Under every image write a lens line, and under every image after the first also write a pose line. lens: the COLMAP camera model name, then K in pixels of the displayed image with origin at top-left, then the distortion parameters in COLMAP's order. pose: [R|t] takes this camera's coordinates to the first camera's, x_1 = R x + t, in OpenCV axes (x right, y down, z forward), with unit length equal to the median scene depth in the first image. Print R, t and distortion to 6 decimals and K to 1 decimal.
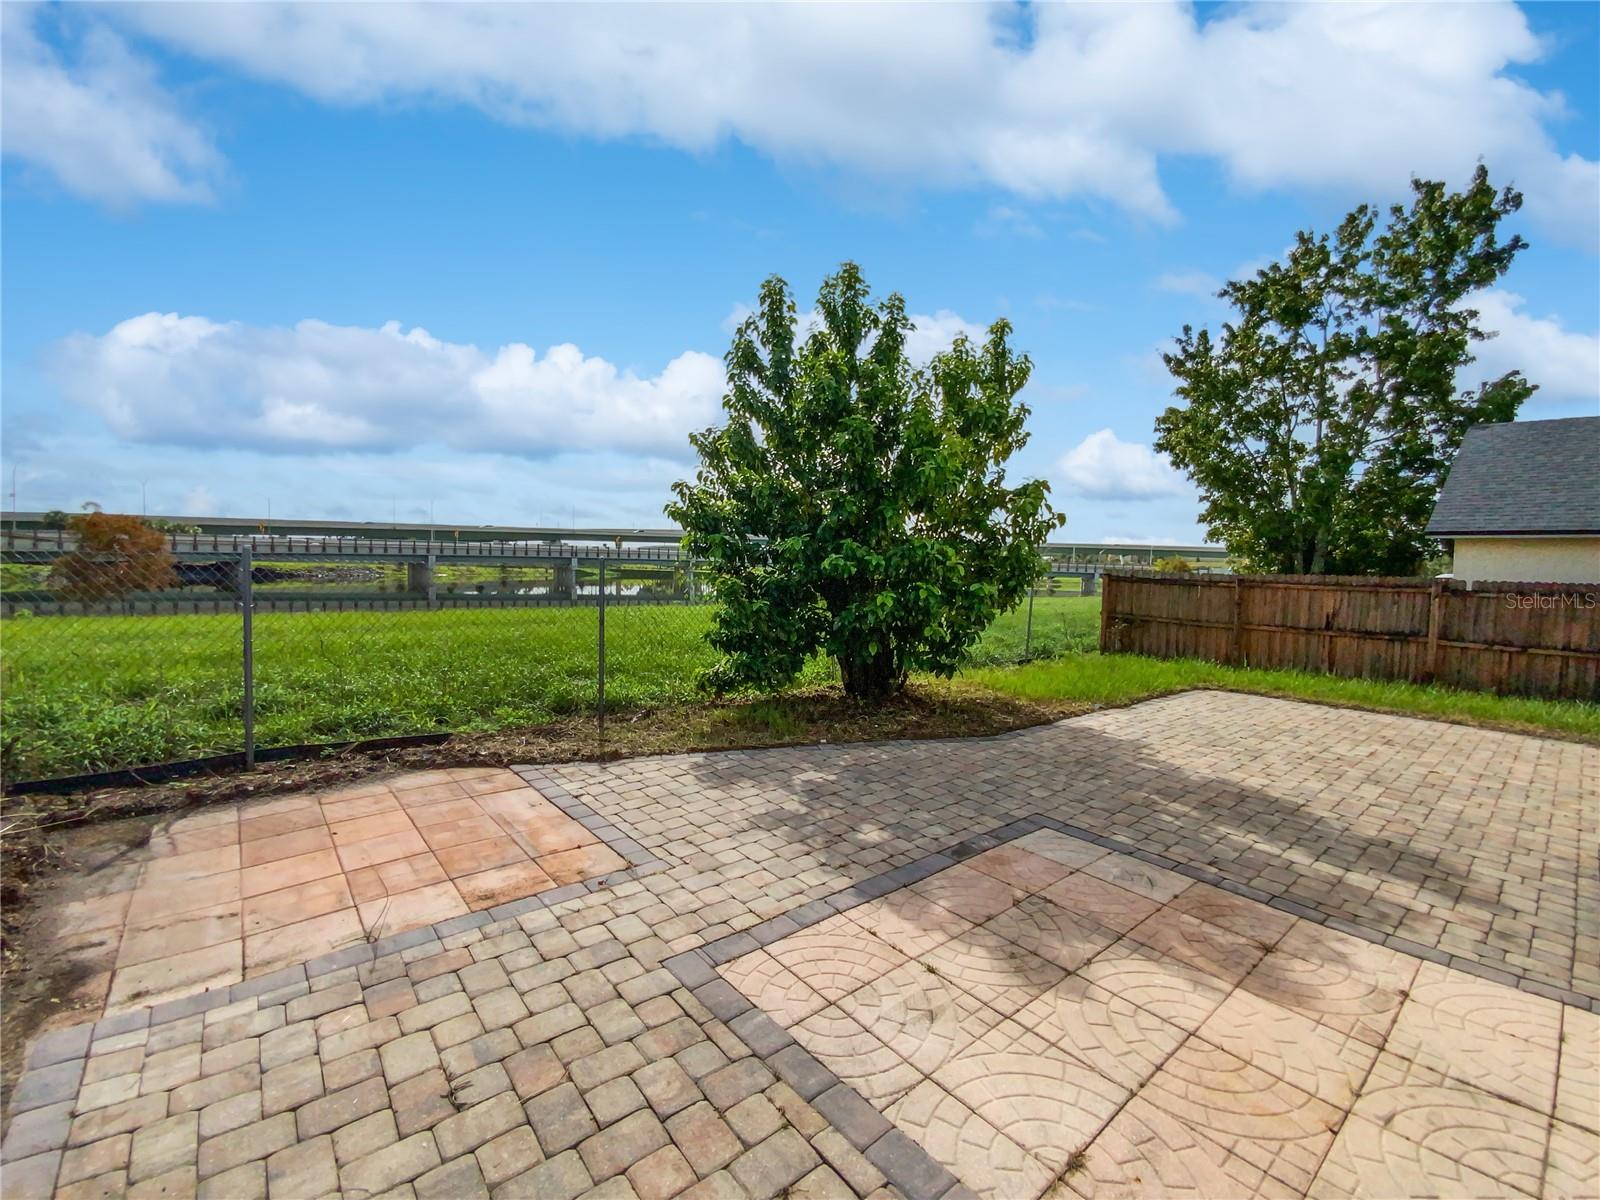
lens RADIAL K [[668.3, 0, 787.0], [0, 668.3, 589.1], [0, 0, 1]] dist [0.020135, -0.013465]
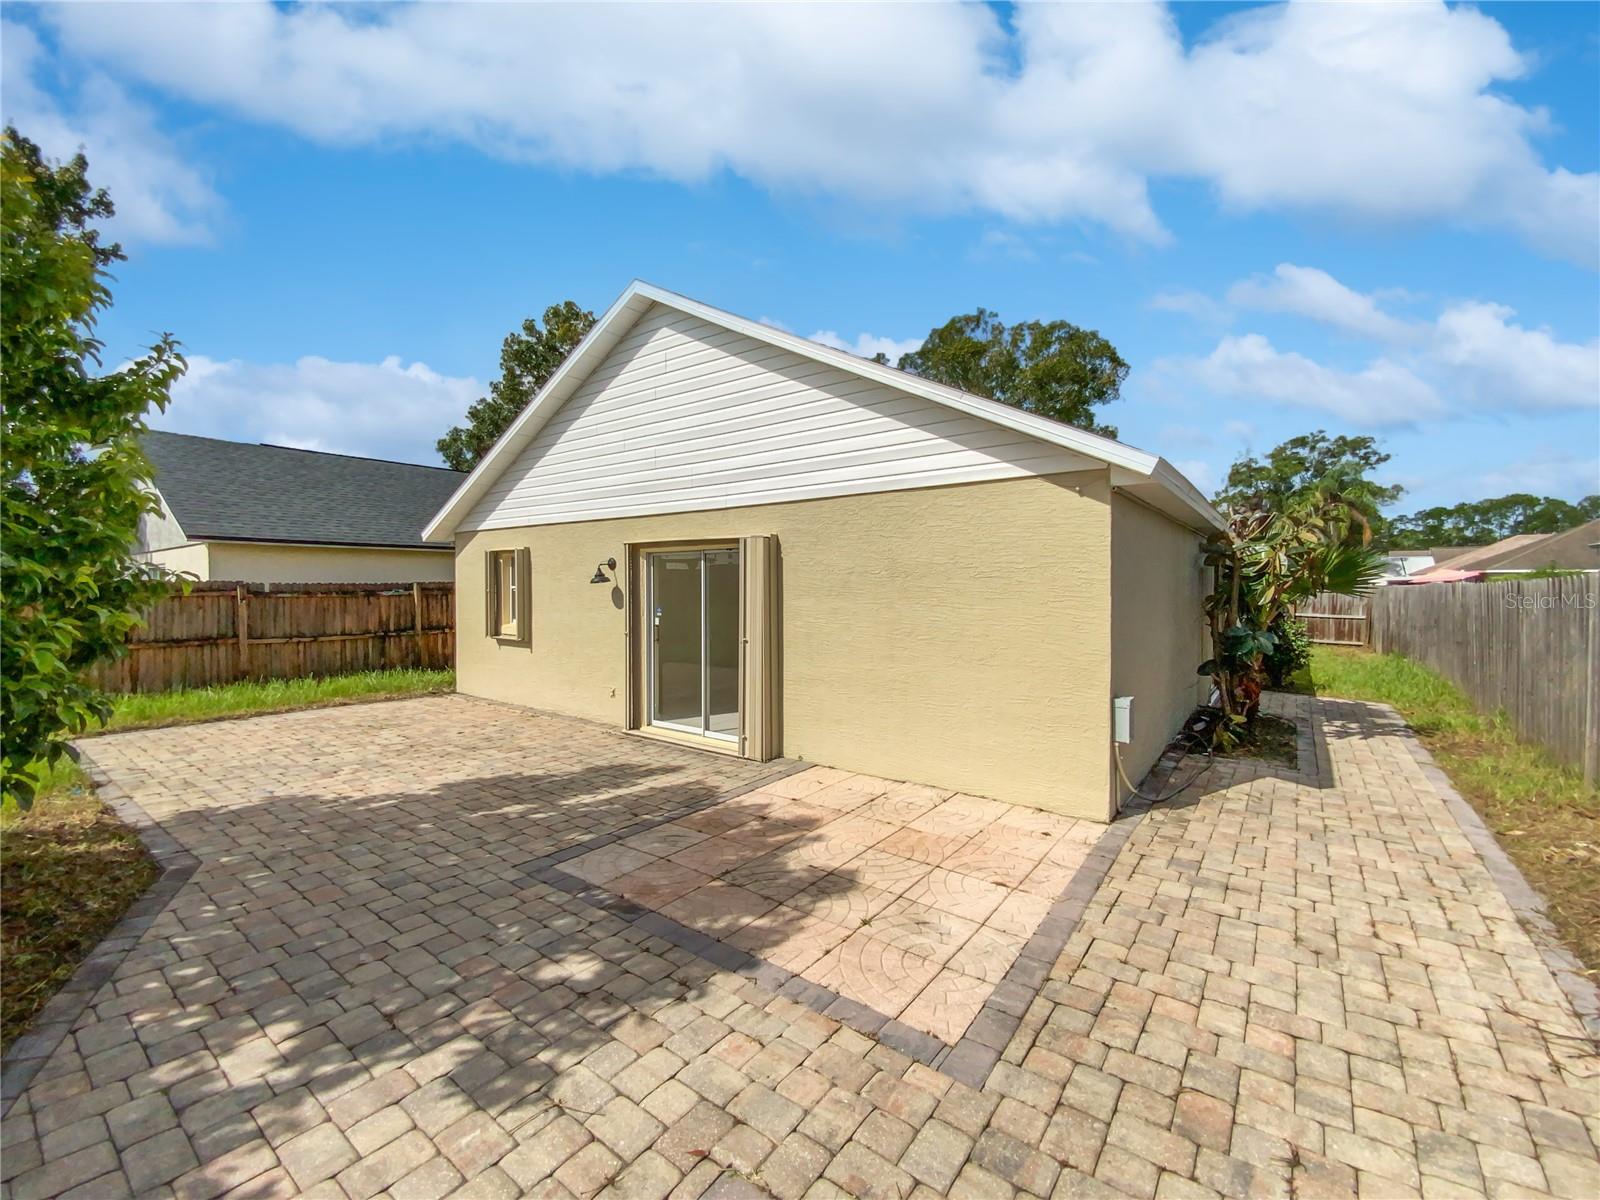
lens RADIAL K [[668.3, 0, 787.0], [0, 668.3, 589.1], [0, 0, 1]] dist [0.020135, -0.013465]
pose [[-0.246856, -0.032007, 0.968523, -0.553246], [0.024396, 0.998932, 0.039230, -0.051035], [-0.968745, 0.033312, -0.245812, 0.868857]]
